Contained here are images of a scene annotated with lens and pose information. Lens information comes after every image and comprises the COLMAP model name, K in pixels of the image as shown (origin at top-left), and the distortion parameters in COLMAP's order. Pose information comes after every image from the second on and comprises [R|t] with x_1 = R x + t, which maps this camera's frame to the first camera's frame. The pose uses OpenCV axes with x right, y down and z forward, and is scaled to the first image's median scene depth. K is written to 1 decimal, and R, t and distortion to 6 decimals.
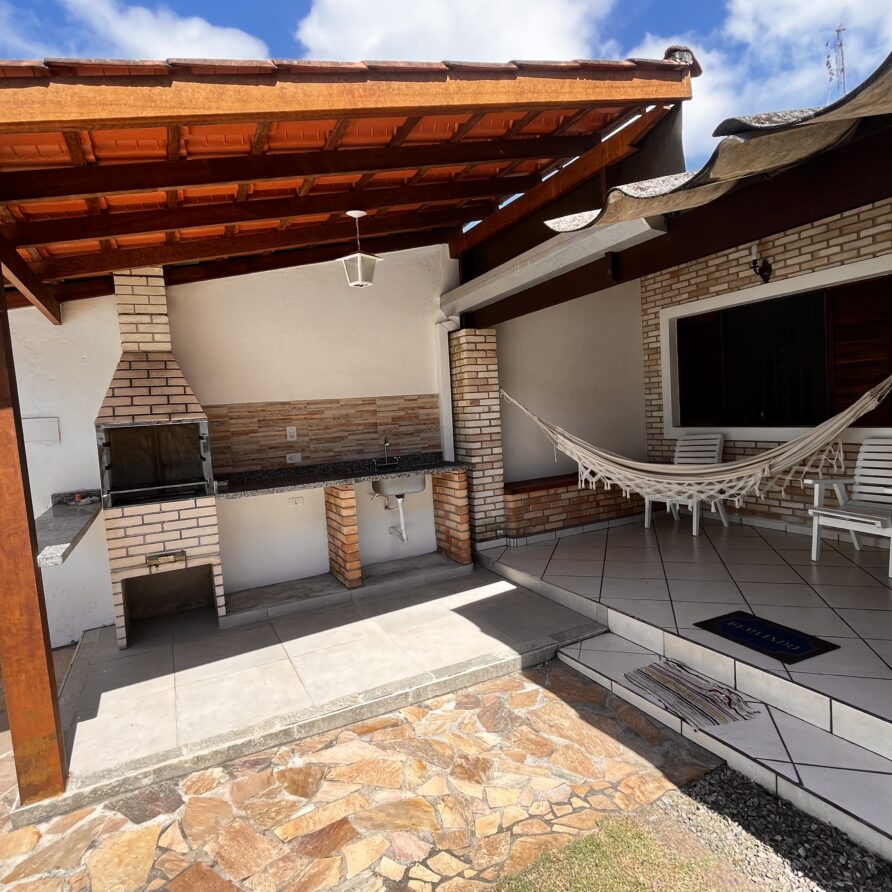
lens RADIAL K [[548.6, 0, 443.6], [0, 548.6, 442.8], [0, 0, 1]] dist [0.001966, -0.001904]
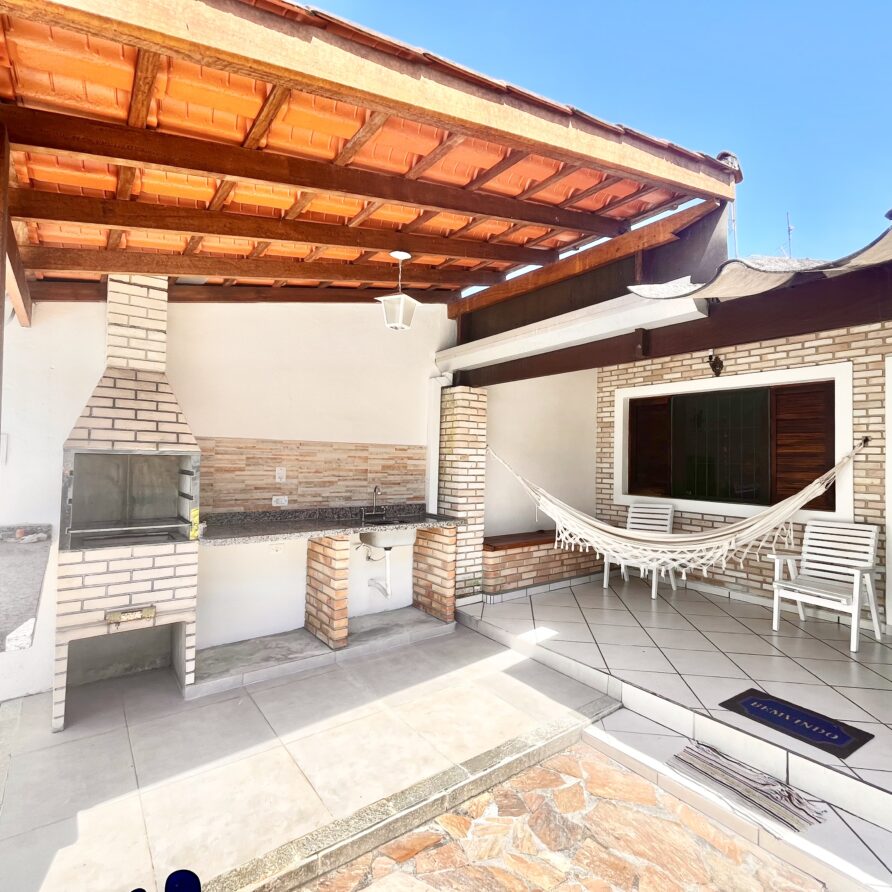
lens RADIAL K [[482.6, 0, 443.6], [0, 482.6, 443.6], [0, 0, 1]] dist [-0.000810, -0.000529]
pose [[0.979979, 0.091511, 0.176822, -0.160104], [-0.074394, 0.992088, -0.101129, -0.006812], [-0.184678, 0.085949, 0.979034, 0.143462]]
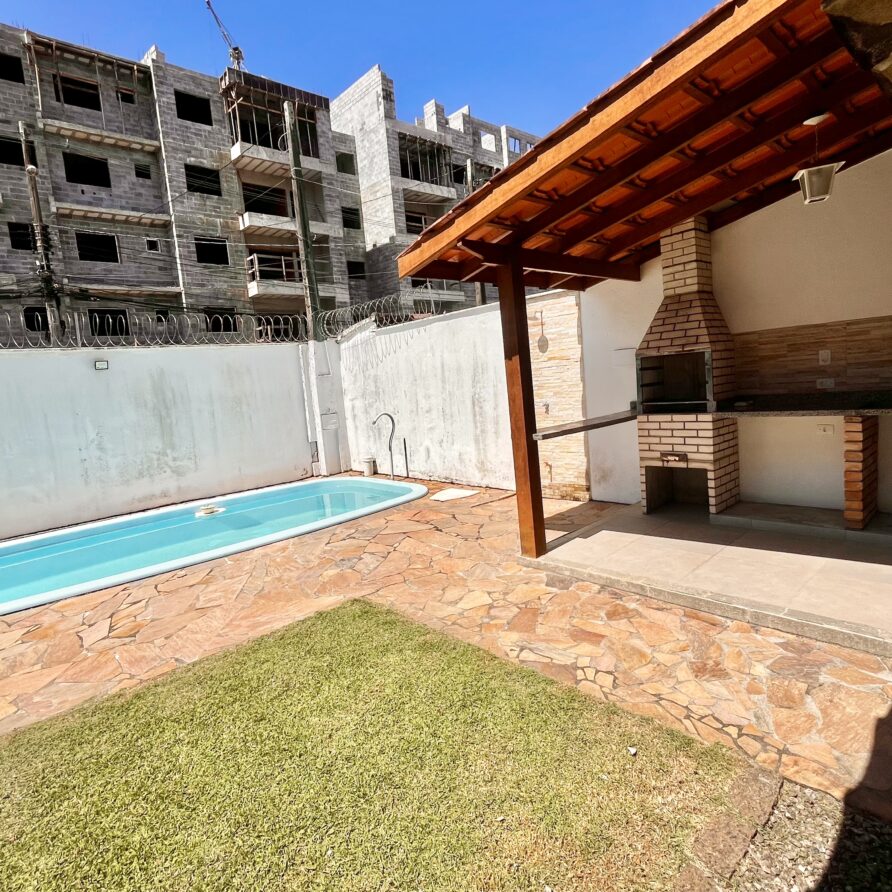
lens RADIAL K [[548.6, 0, 443.6], [0, 548.6, 442.8], [0, 0, 1]] dist [0.001966, -0.001904]
pose [[0.275659, 0.148642, -0.949693, 0.482426], [0.014785, 0.987199, 0.158804, -0.032644], [0.961142, -0.057817, 0.269933, 0.100672]]
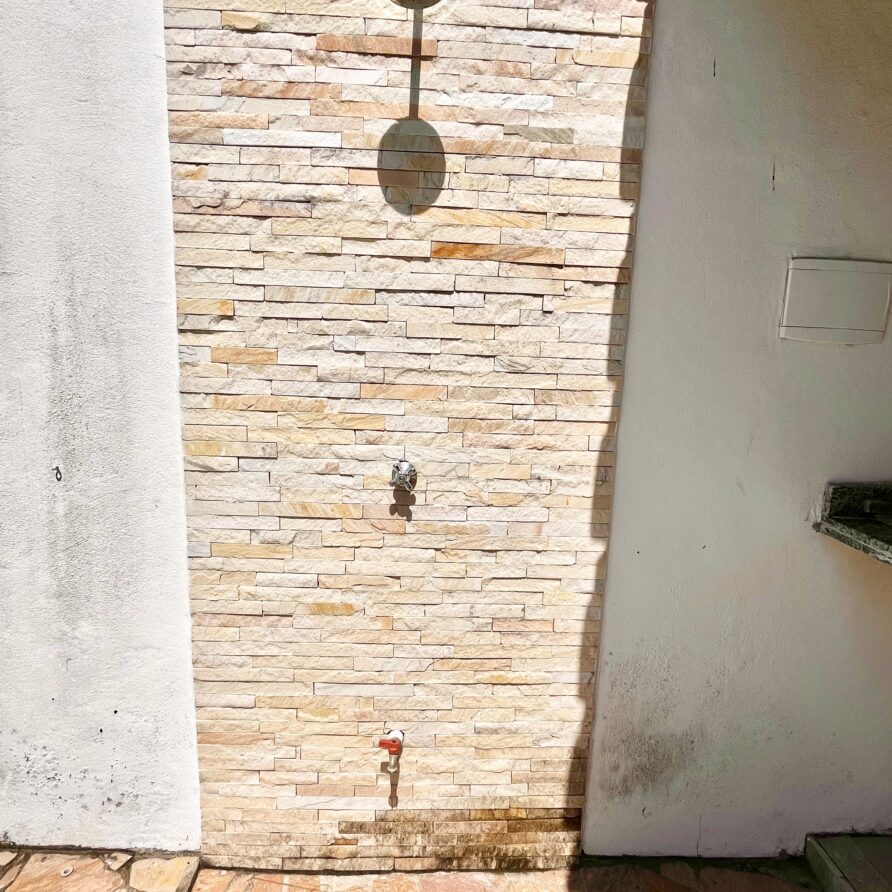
lens RADIAL K [[548.6, 0, 443.6], [0, 548.6, 442.8], [0, 0, 1]] dist [0.001966, -0.001904]
pose [[0.899546, 0.162300, -0.405557, -0.692385], [-0.115435, 0.983733, 0.137642, 0.041138], [0.421299, -0.077000, 0.903647, 0.497629]]
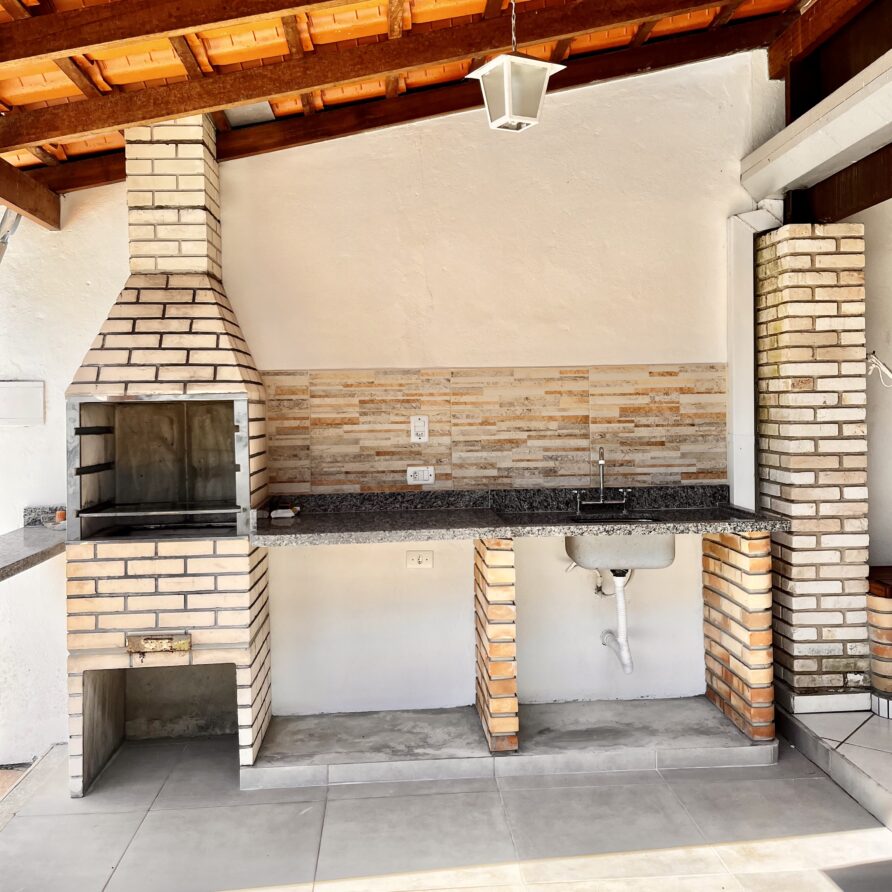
lens RADIAL K [[900.5, 0, 449.0], [0, 900.5, 403.5], [0, 0, 1]] dist [0.051061, -0.044291]
pose [[0.920256, 0.046659, -0.388526, 0.088815], [-0.064237, 0.997410, -0.032367, -0.015584], [0.386009, 0.054744, 0.920869, 0.215577]]
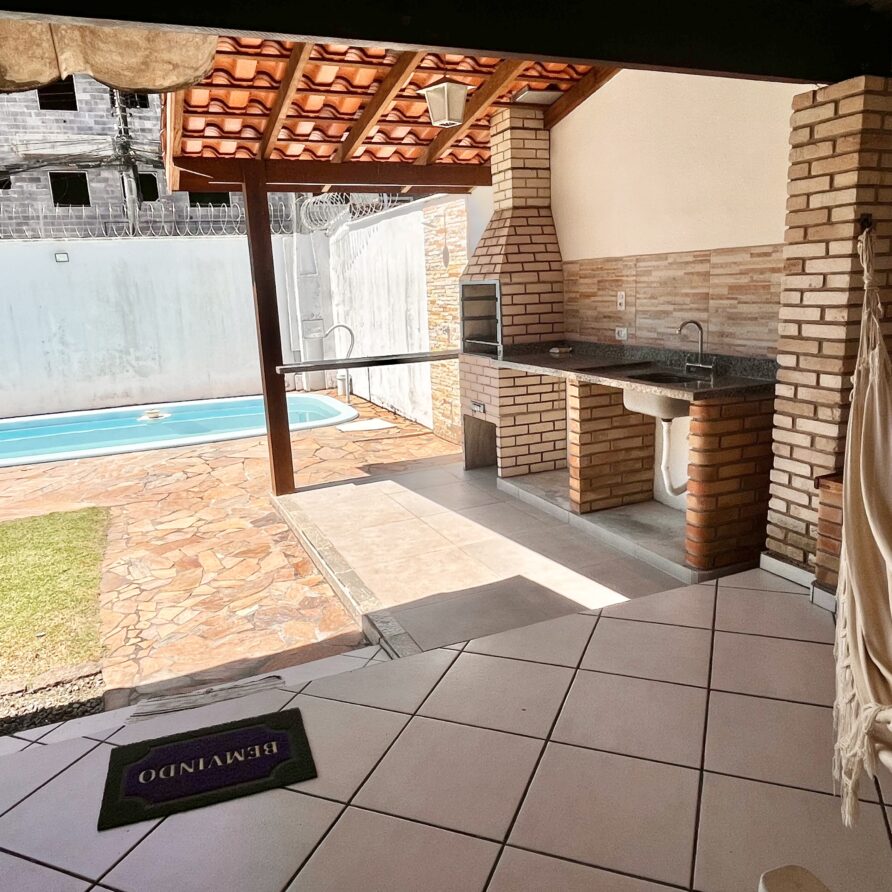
lens RADIAL K [[736.3, 0, 446.0], [0, 736.3, 446.0], [0, 0, 1]] dist [0.004272, -0.004257]
pose [[-0.055723, 0.281715, -0.957879, 0.789983], [-0.012134, 0.959107, 0.282782, -0.112407], [0.998373, 0.027380, -0.050026, 0.840496]]
